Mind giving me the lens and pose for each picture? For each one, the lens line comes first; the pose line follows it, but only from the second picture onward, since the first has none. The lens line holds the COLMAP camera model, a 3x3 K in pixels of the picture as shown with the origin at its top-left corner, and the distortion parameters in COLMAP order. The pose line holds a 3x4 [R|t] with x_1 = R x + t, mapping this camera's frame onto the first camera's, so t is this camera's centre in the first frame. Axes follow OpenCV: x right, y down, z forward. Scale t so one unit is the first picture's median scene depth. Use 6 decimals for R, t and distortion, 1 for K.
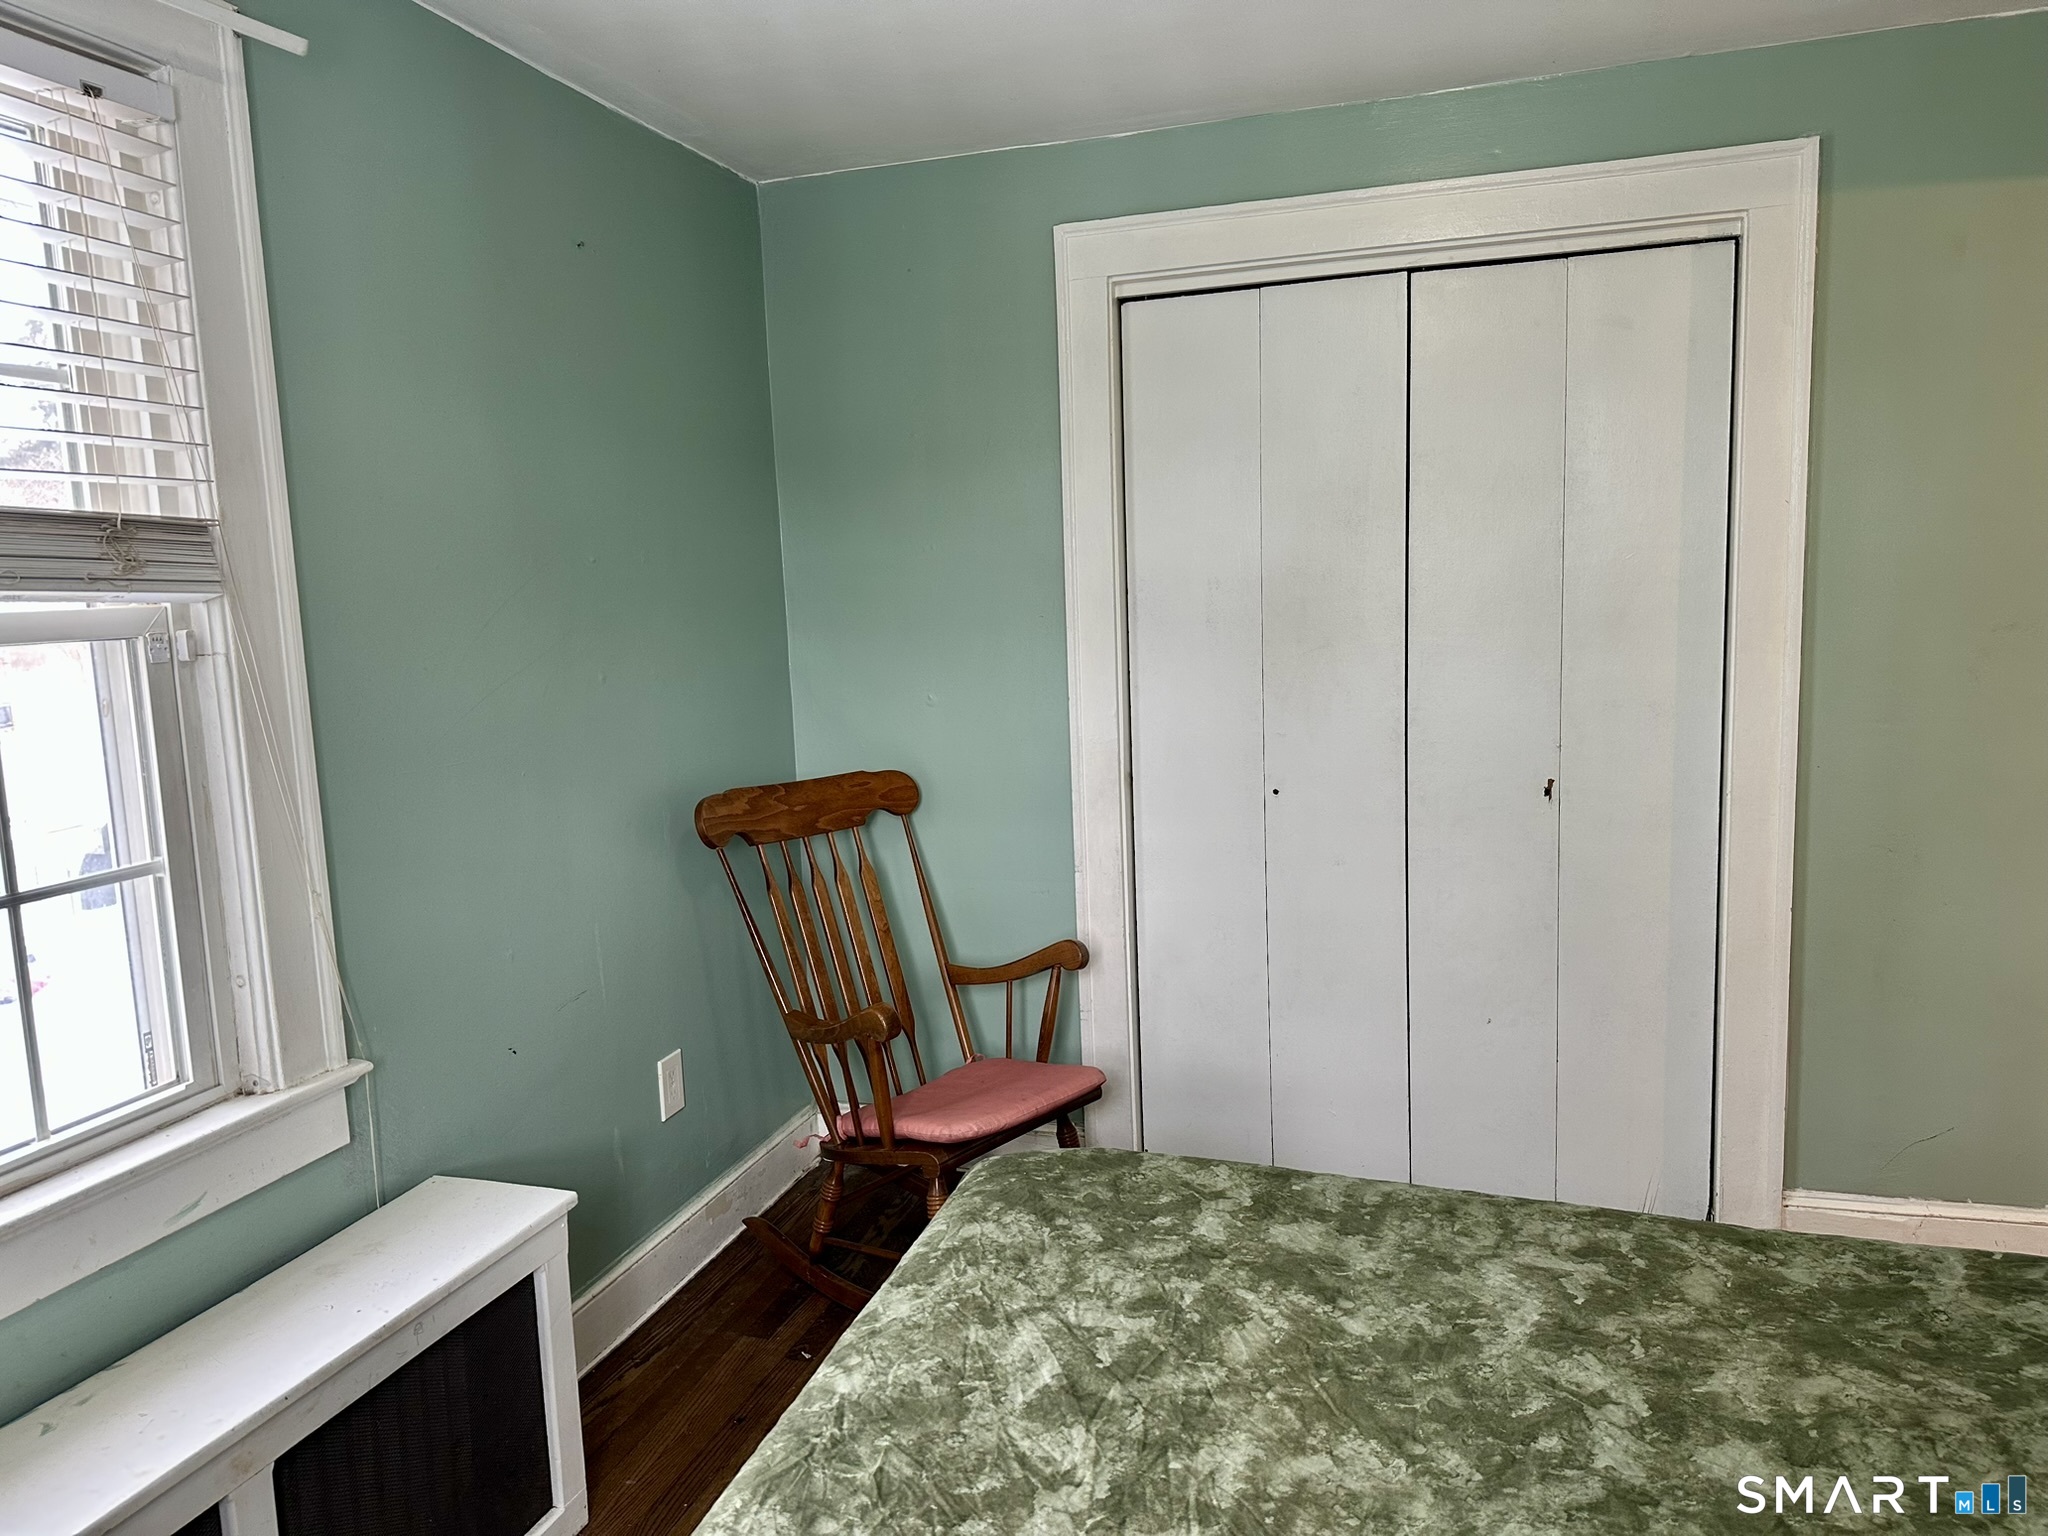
lens RADIAL K [[1454.7, 0, 1015.4], [0, 1454.7, 760.3], [0, 0, 1]] dist [0.068001, -0.010044]
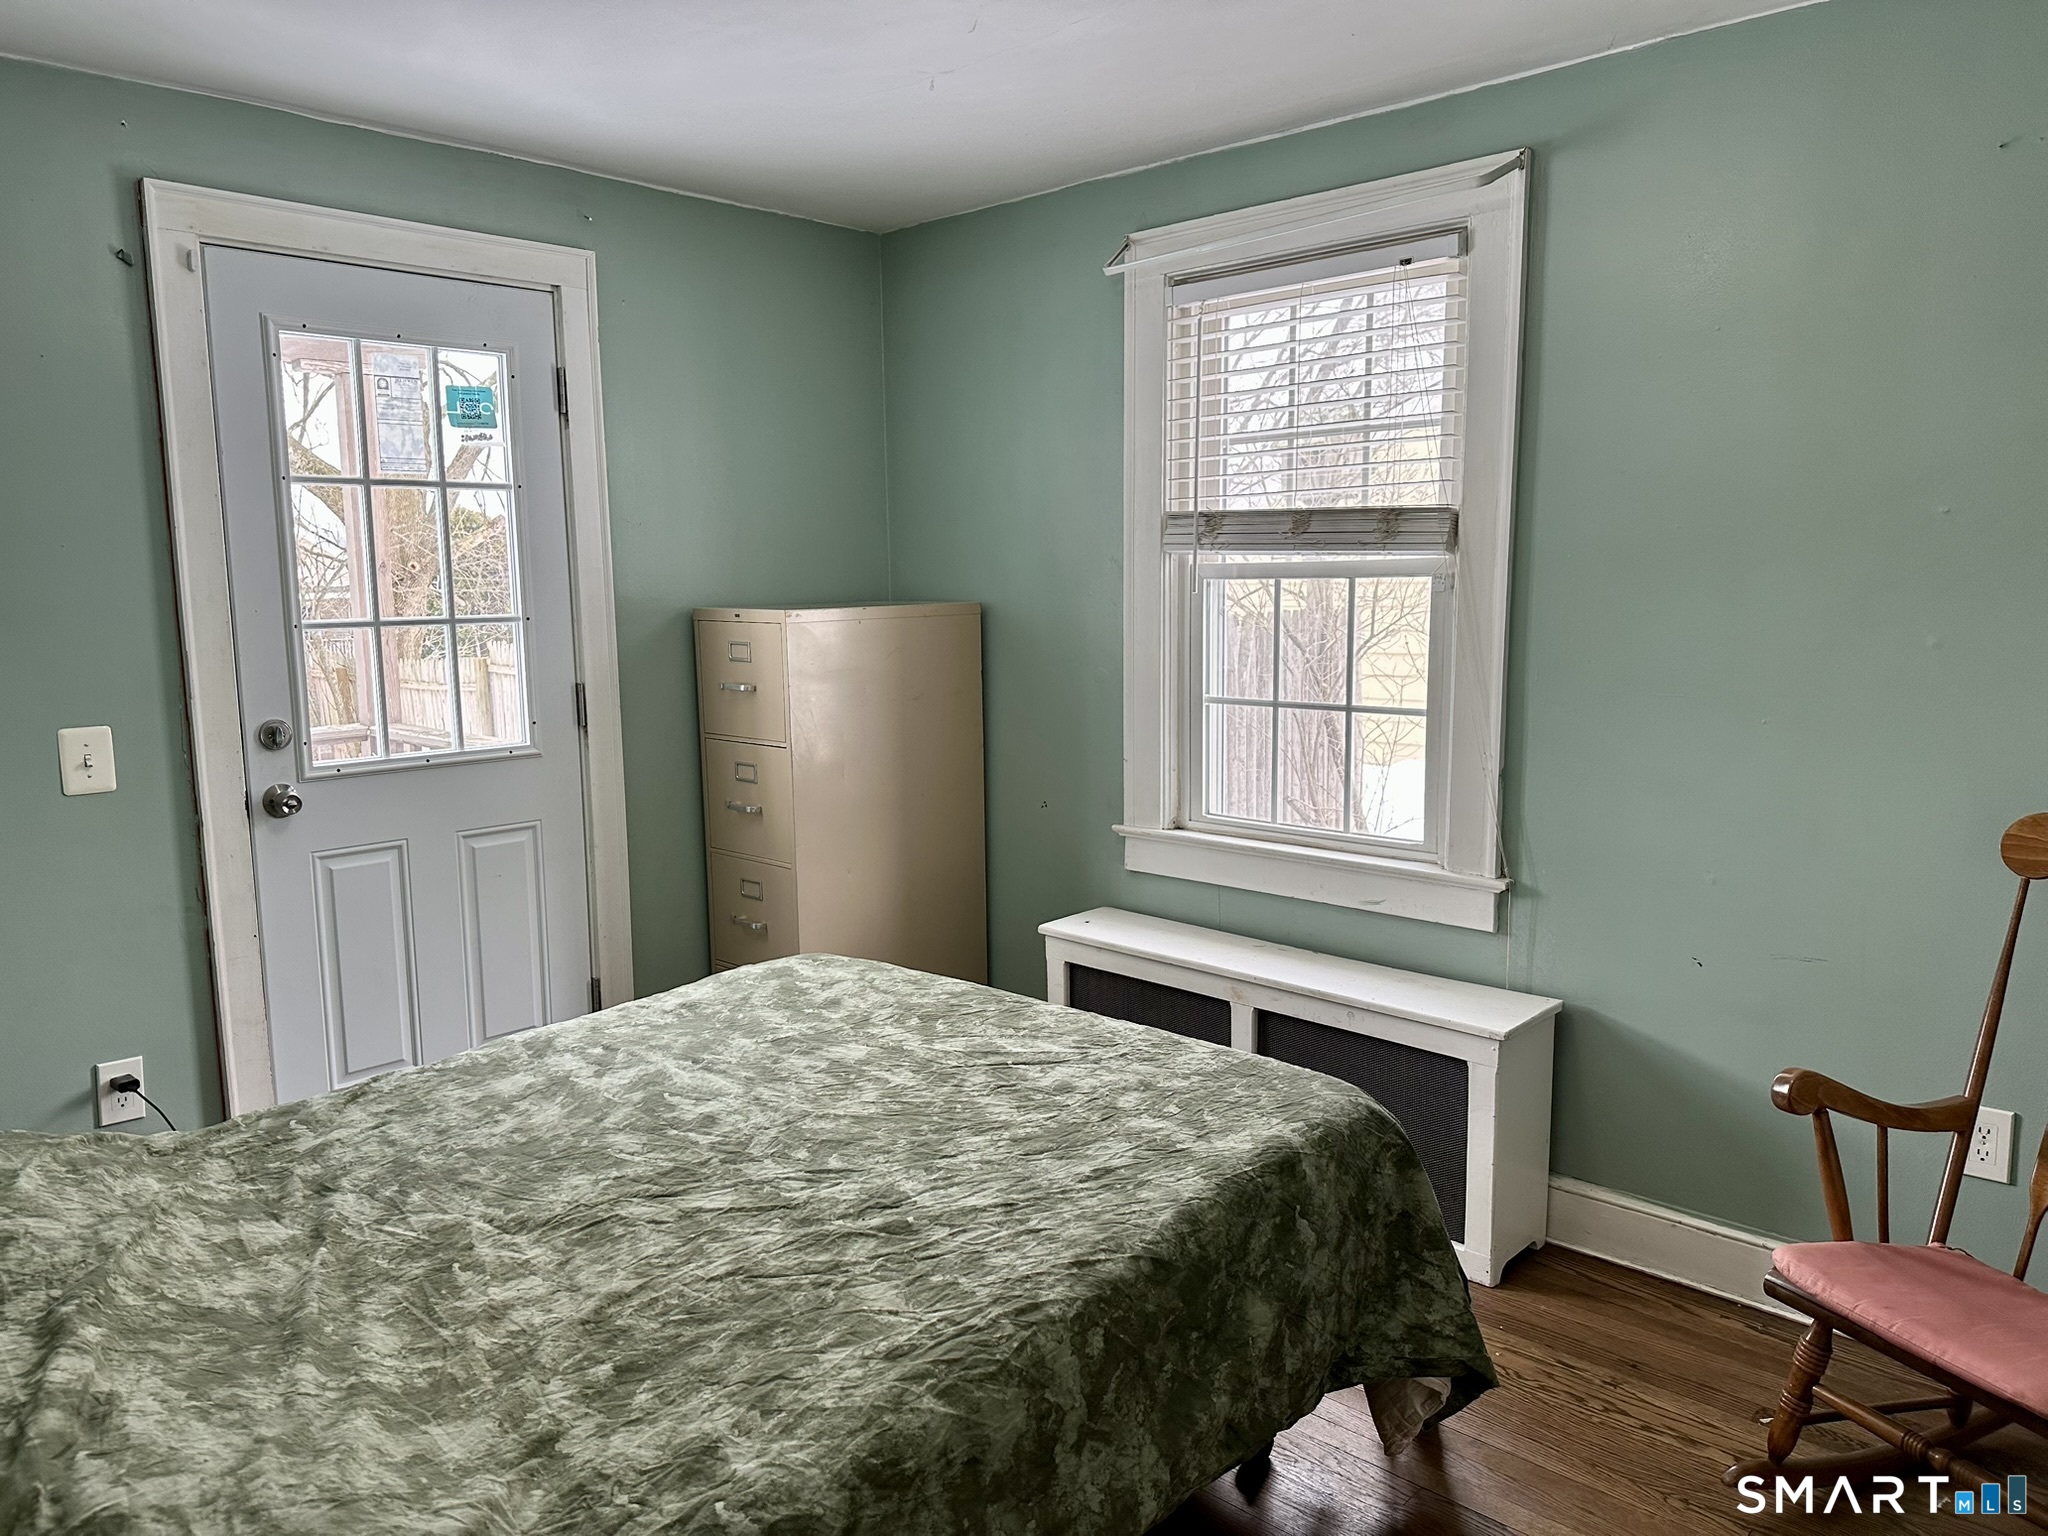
lens RADIAL K [[1454.7, 0, 1018.6], [0, 1454.7, 778.1], [0, 0, 1]] dist [0.068001, -0.010044]
pose [[-0.444055, 0.165405, -0.880600, 1.235467], [-0.084786, 0.970646, 0.225073, -0.212808], [0.891979, 0.174607, -0.416996, 1.439043]]
